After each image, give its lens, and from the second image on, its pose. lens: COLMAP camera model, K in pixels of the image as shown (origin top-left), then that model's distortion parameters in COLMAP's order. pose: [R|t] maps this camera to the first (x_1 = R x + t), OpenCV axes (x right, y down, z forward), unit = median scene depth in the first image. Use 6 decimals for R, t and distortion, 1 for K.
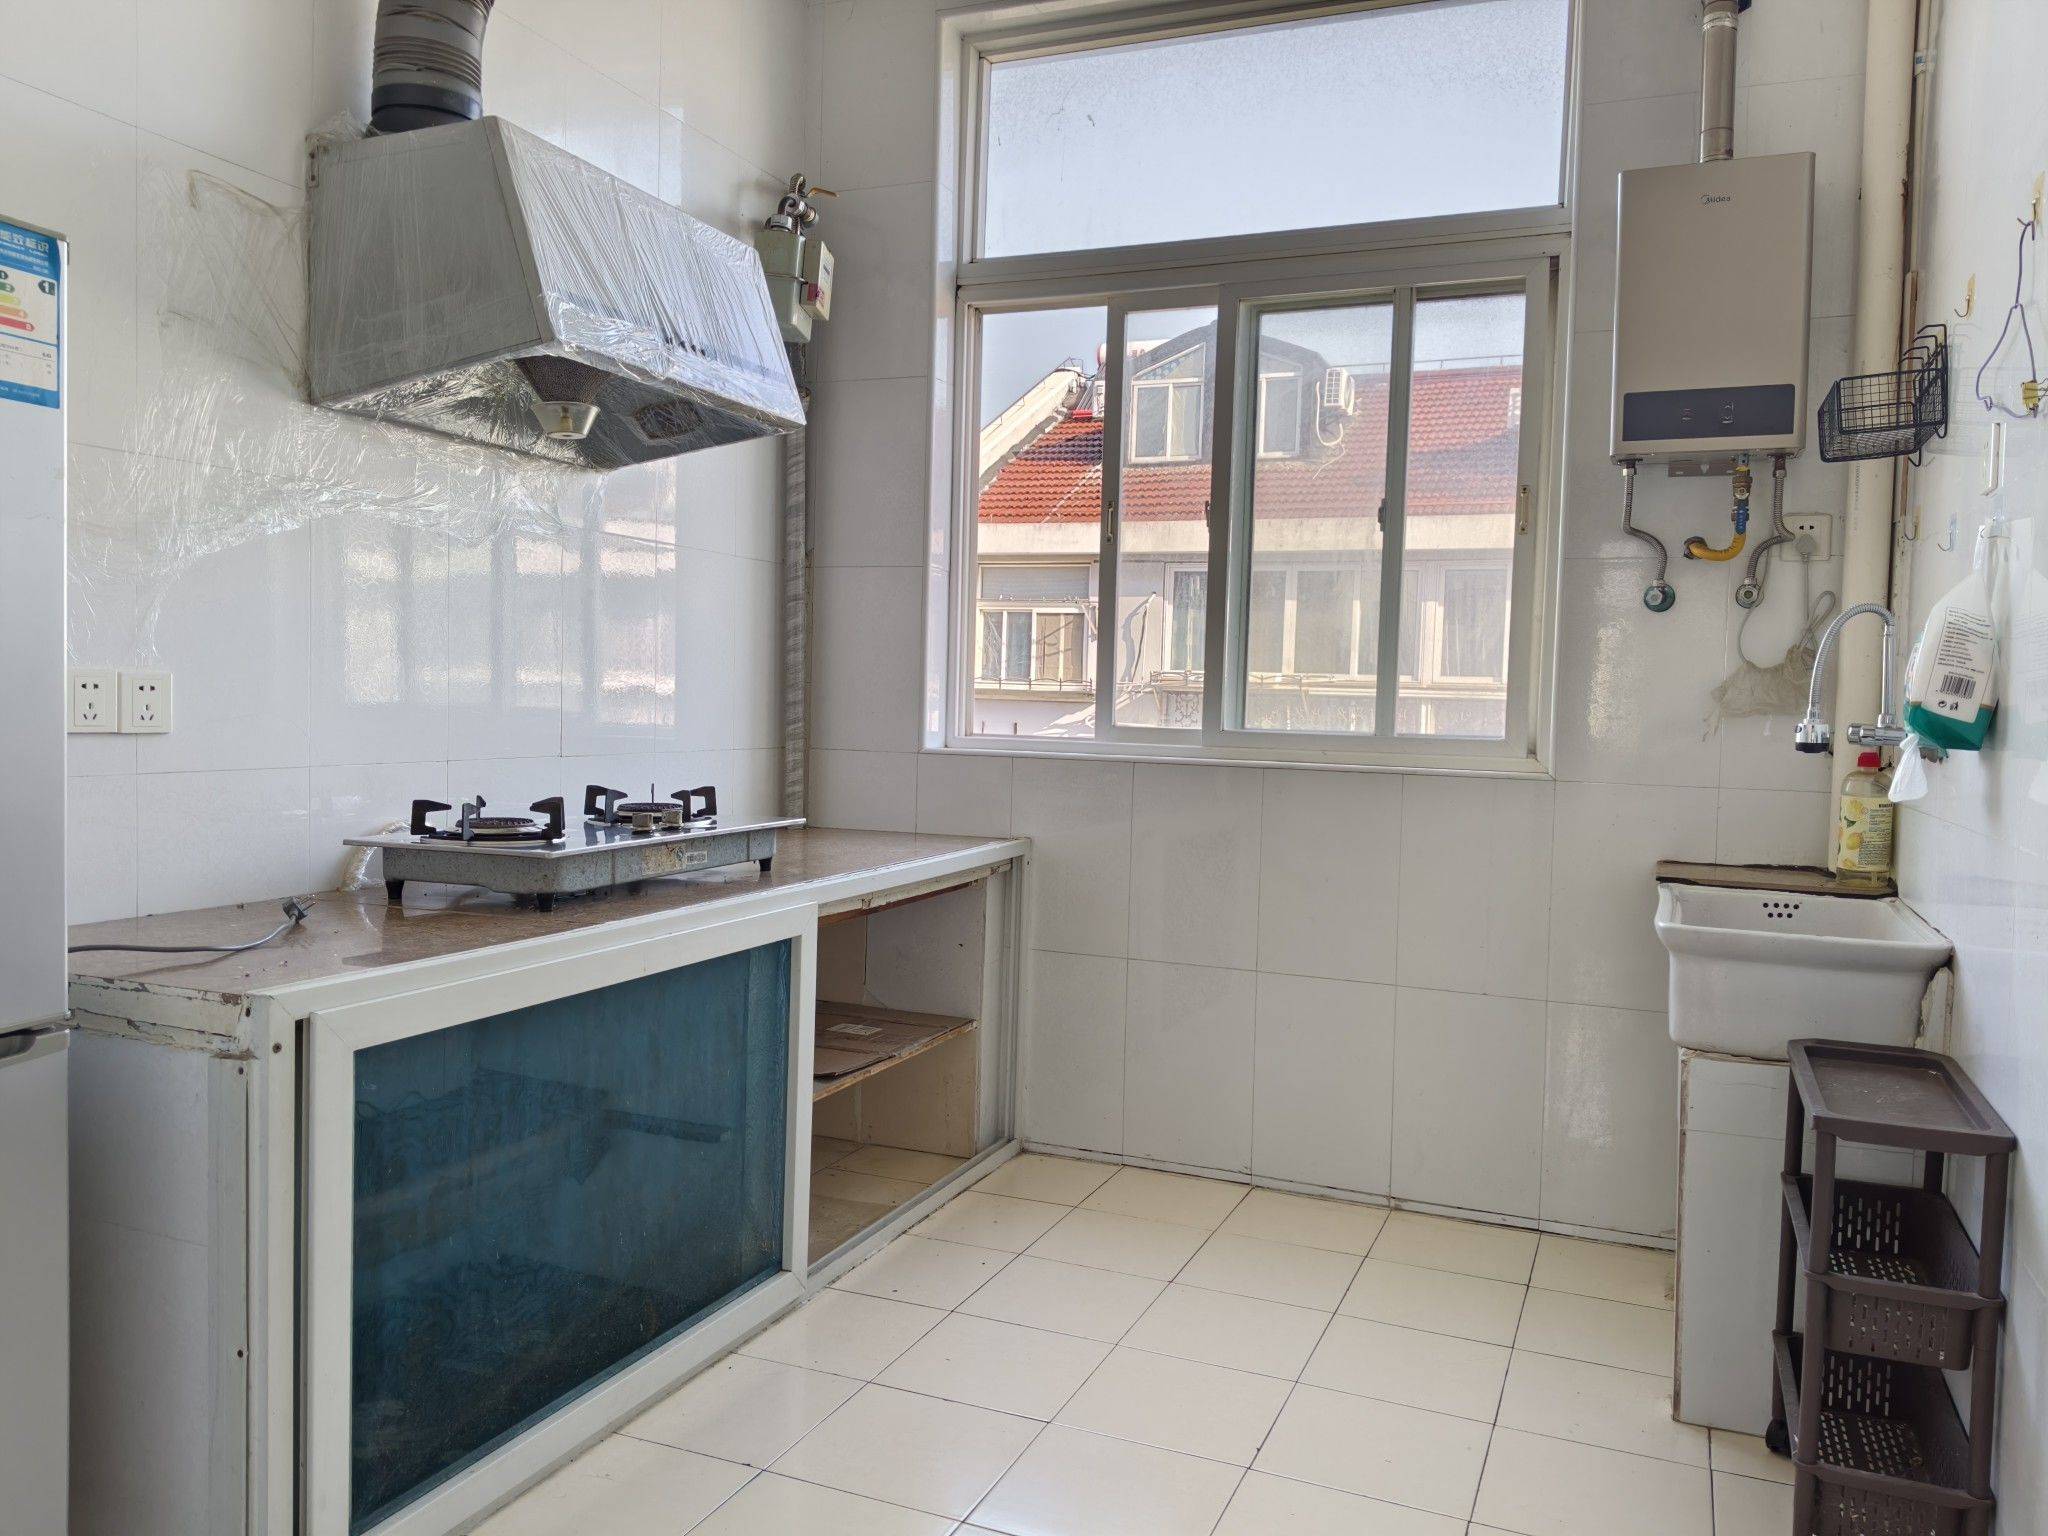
lens RADIAL K [[1557.3, 0, 1028.4], [0, 1557.3, 781.2], [0, 0, 1]] dist [0.048703, -0.089879]
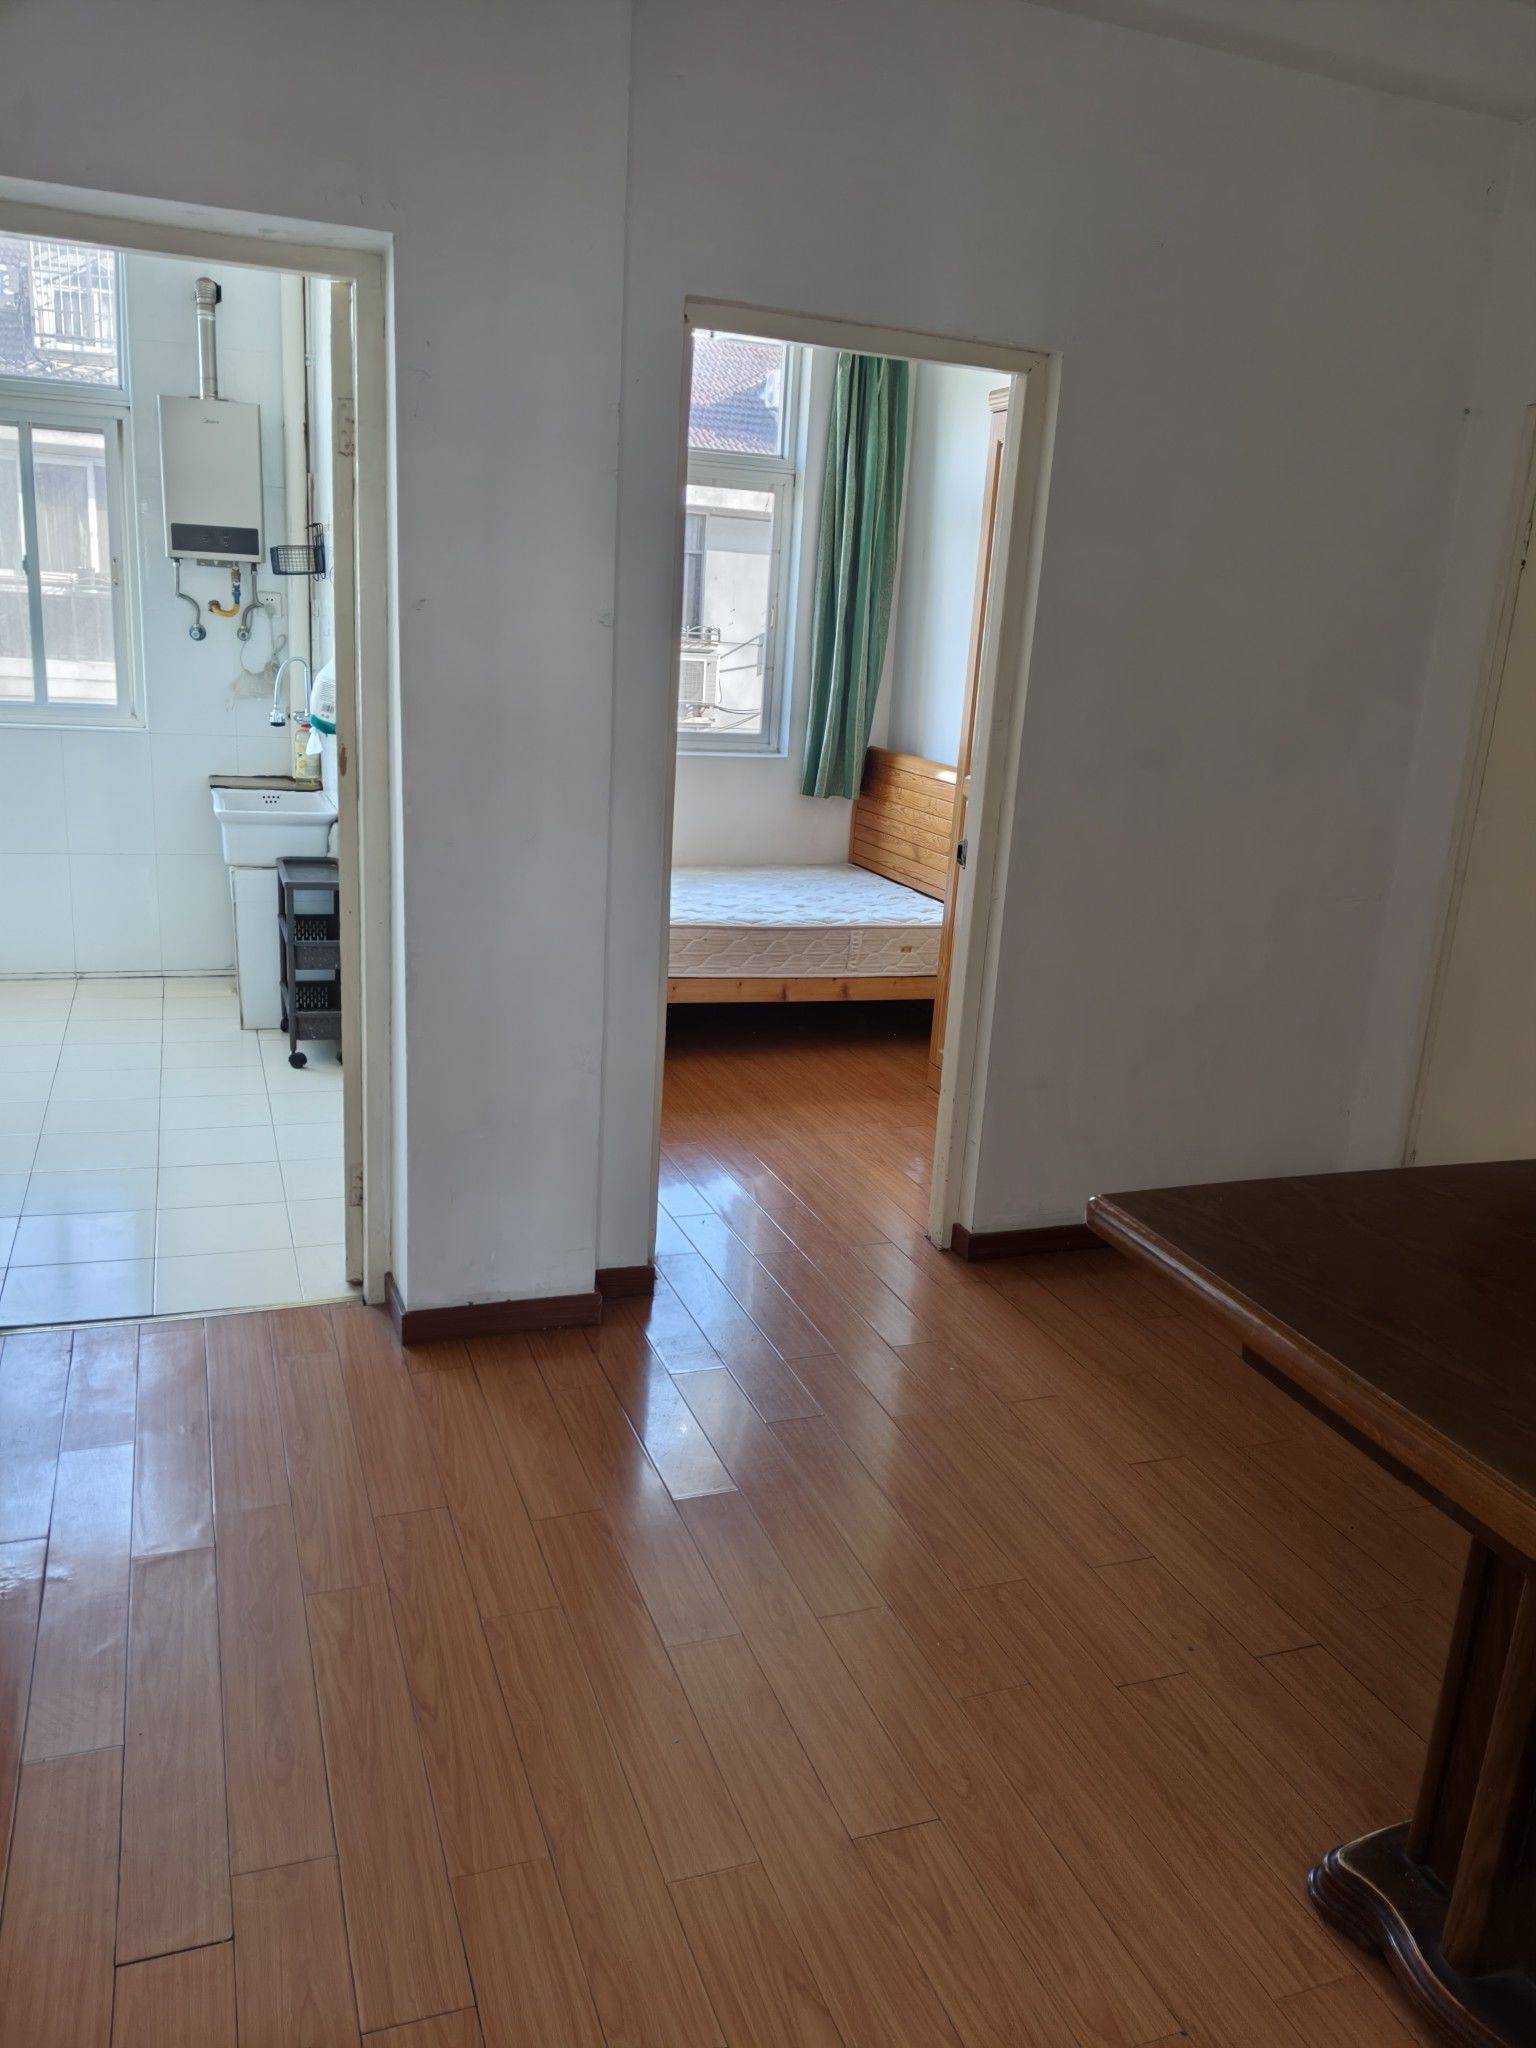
lens RADIAL K [[1557.3, 0, 773.0], [0, 1557.3, 1062.6], [0, 0, 1]] dist [0.048703, -0.089879]
pose [[0.738407, -0.164703, 0.653933, -0.419375], [-0.007508, 0.967648, 0.252194, -0.102757], [-0.674314, -0.191131, 0.713281, -0.942902]]
